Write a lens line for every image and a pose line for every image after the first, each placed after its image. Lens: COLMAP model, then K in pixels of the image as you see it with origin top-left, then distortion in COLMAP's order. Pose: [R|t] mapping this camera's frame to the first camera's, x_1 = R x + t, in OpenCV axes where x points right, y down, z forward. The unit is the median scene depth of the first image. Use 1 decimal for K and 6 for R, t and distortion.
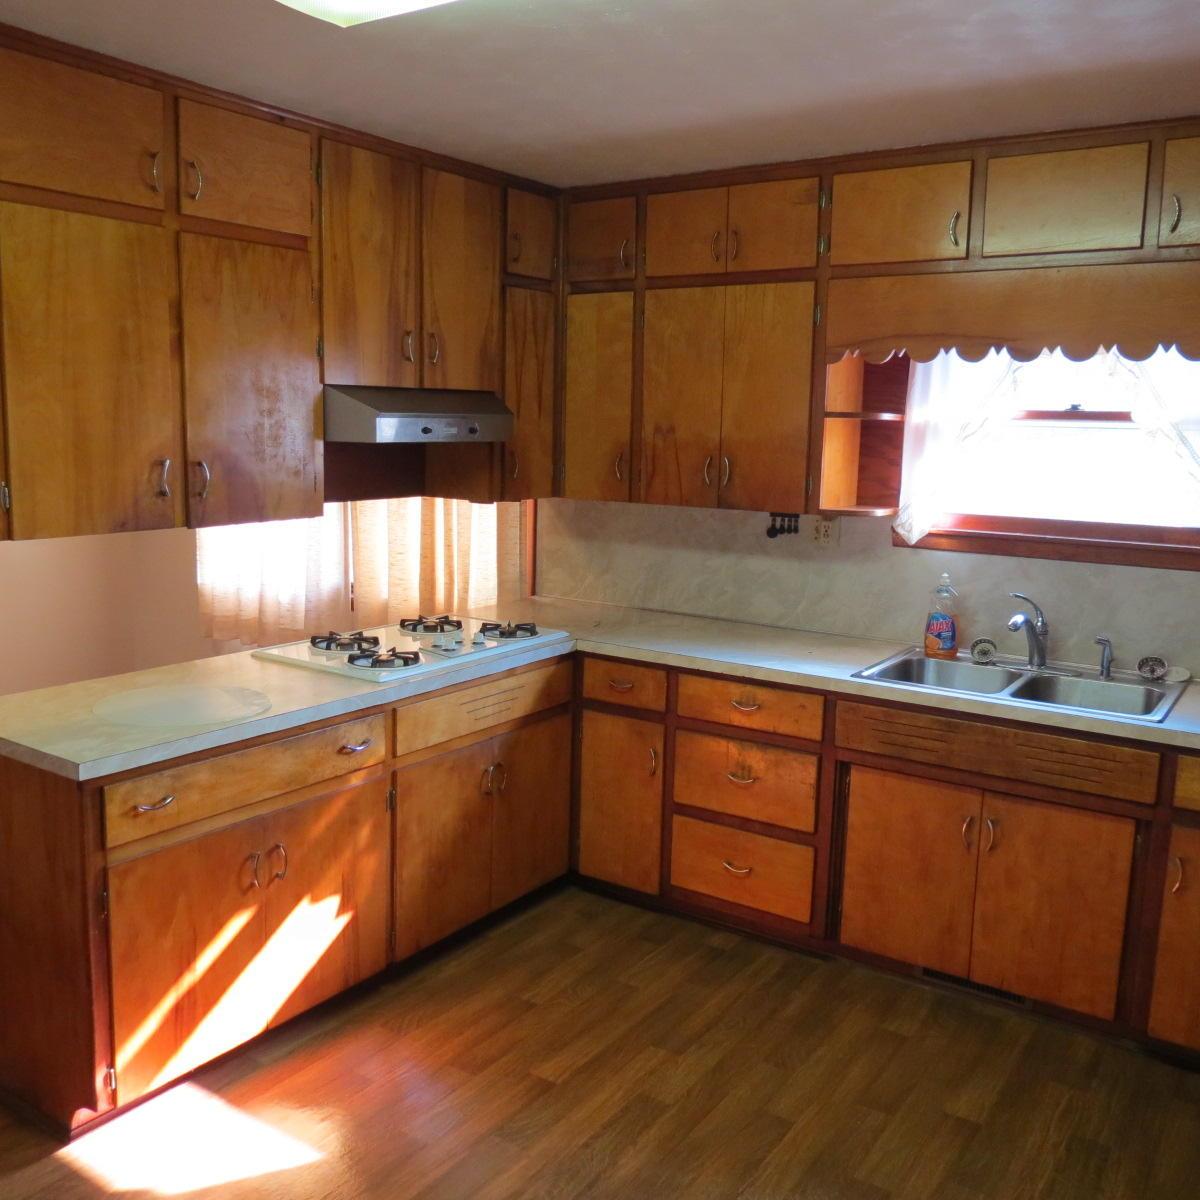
lens RADIAL K [[1163.7, 0, 600.0], [0, 1163.7, 600.0], [0, 0, 1]] dist [-0.016341, -0.005251]
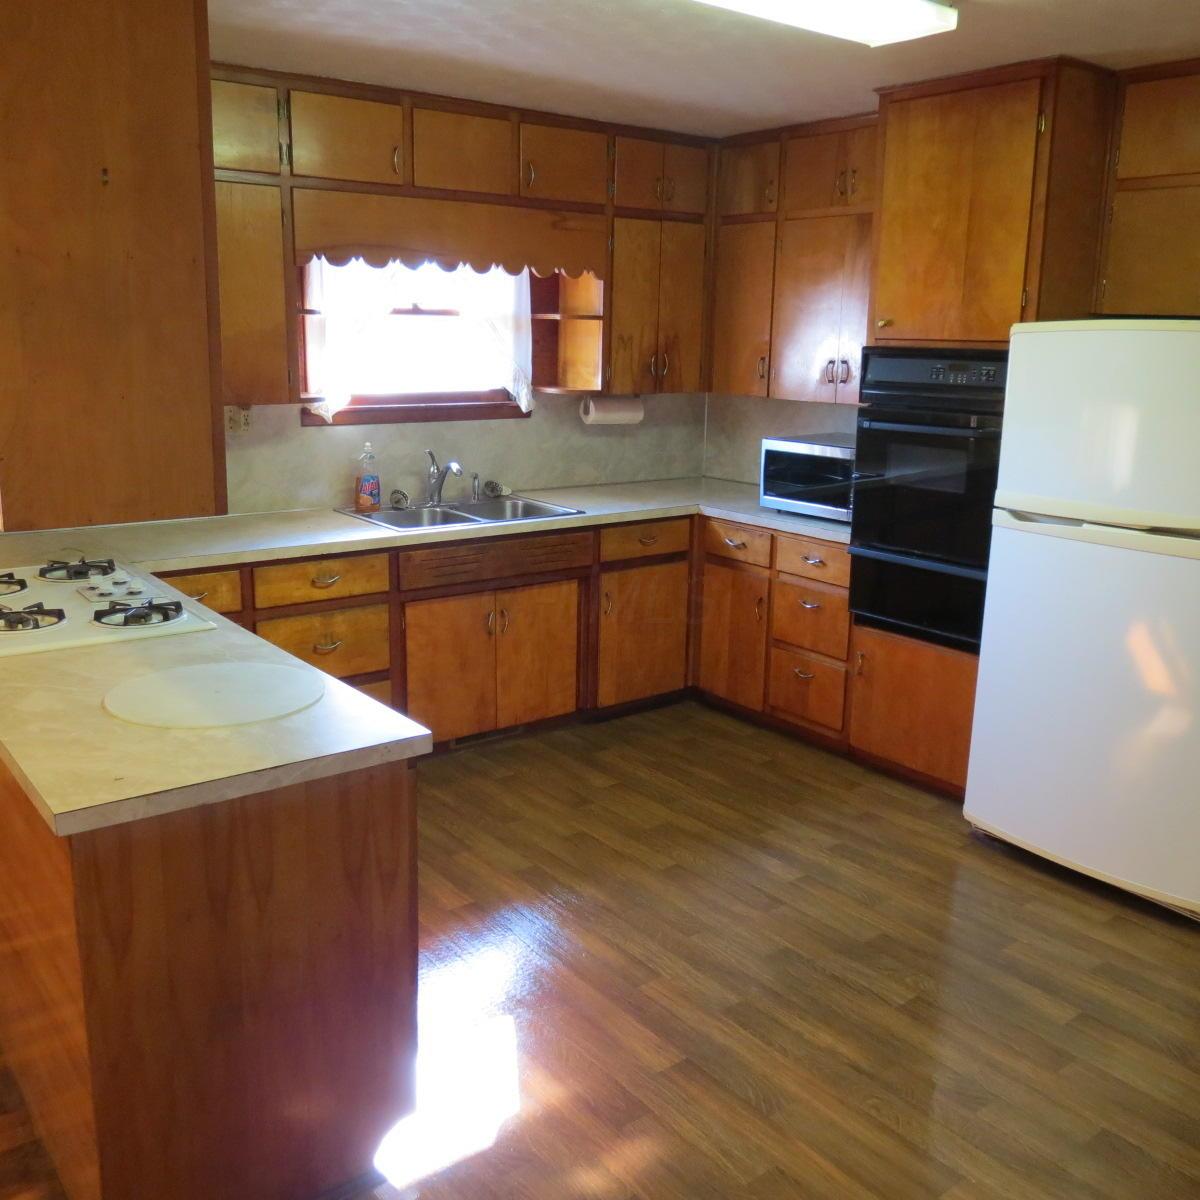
lens RADIAL K [[1163.7, 0, 600.0], [0, 1163.7, 600.0], [0, 0, 1]] dist [-0.016341, -0.005251]
pose [[0.300977, -0.233298, 0.924654, -0.869337], [0.132233, 0.970457, 0.201812, -0.083725], [-0.944419, 0.061529, 0.322935, 0.415458]]
